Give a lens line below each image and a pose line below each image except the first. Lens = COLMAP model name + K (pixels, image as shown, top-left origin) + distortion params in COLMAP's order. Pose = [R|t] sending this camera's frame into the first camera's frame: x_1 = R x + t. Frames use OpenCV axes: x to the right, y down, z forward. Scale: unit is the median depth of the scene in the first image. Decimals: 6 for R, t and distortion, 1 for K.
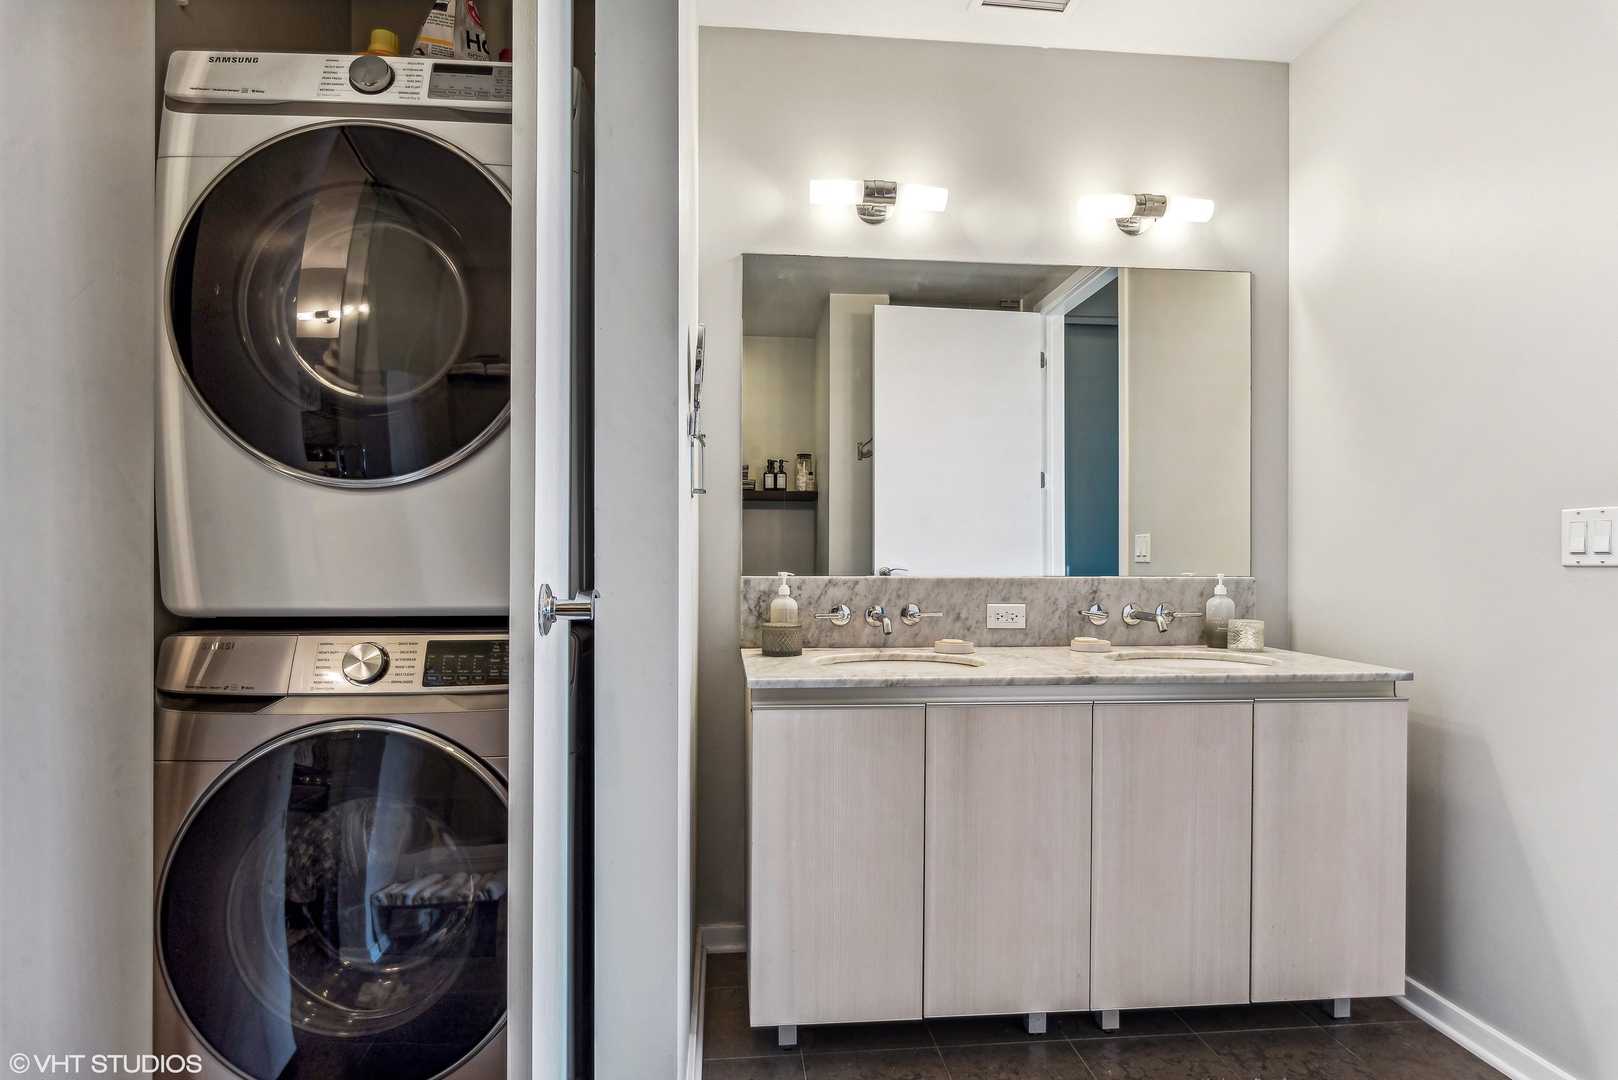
lens RADIAL K [[835.4, 0, 798.8], [0, 835.4, 550.1], [0, 0, 1]] dist [0.009270, -0.000397]
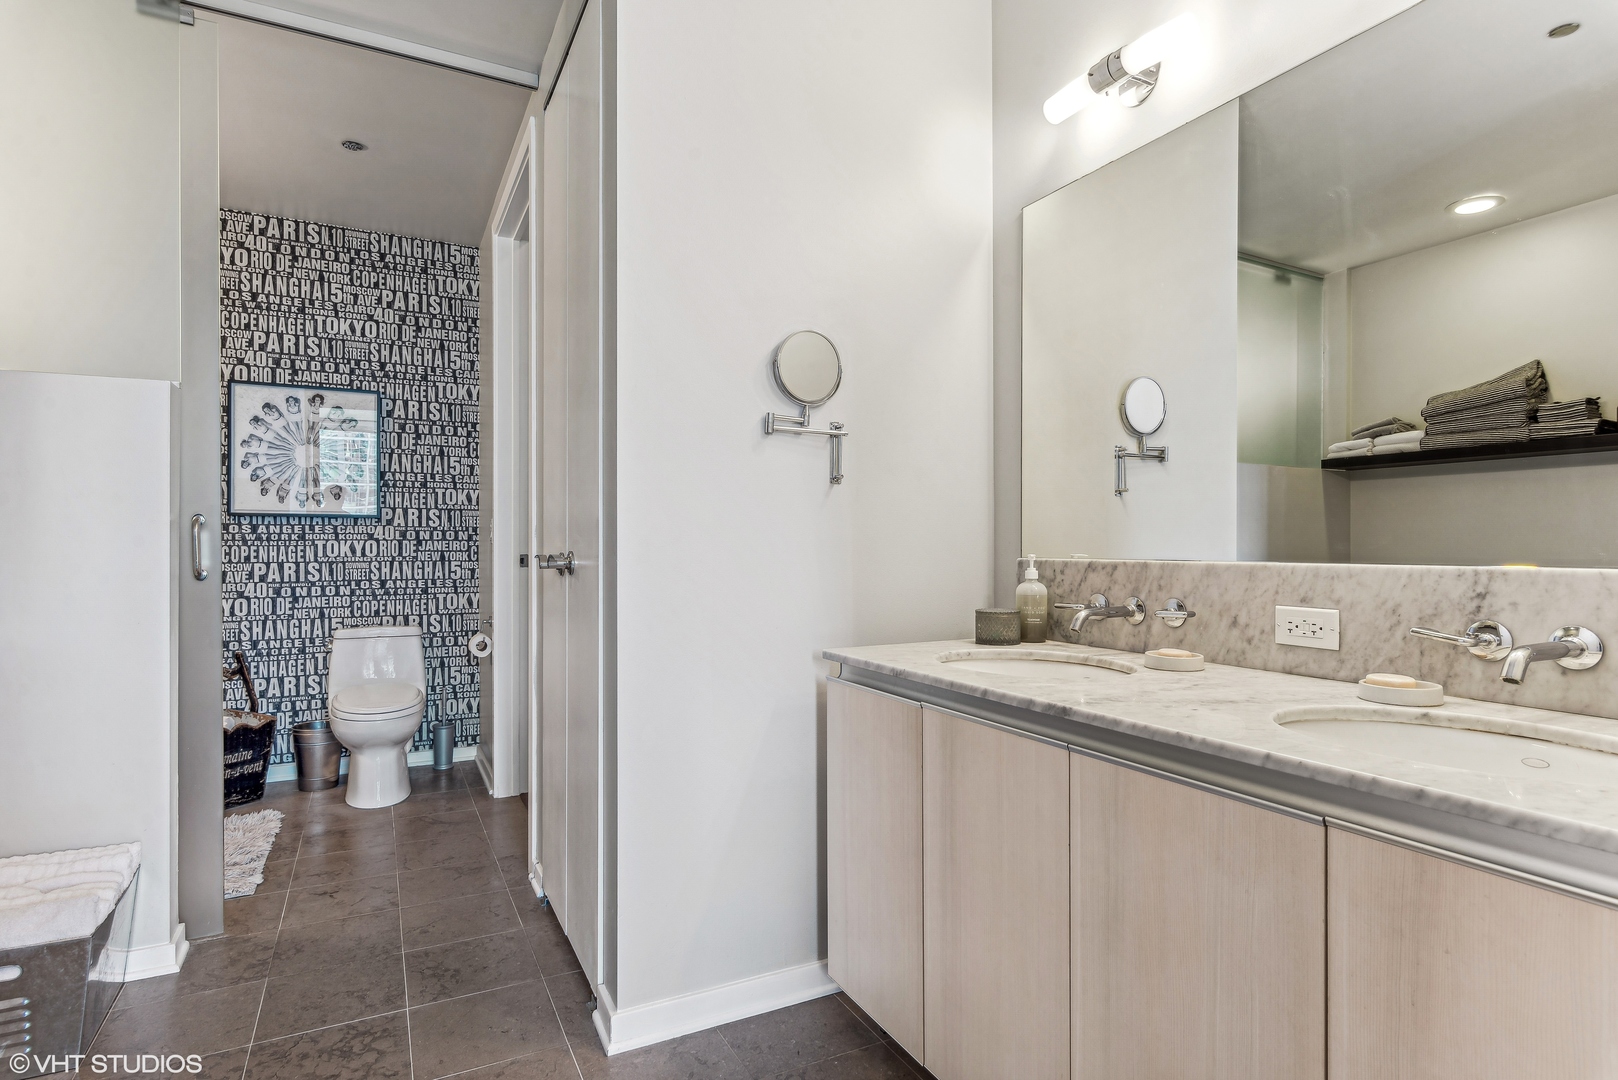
lens RADIAL K [[835.4, 0, 840.8], [0, 835.4, 548.8], [0, 0, 1]] dist [0.009270, -0.000397]
pose [[0.422453, 0.000088, -0.906385, 0.671632], [0.005907, 0.999978, 0.002851, 0.017002], [0.906366, -0.006559, 0.422443, 0.423632]]
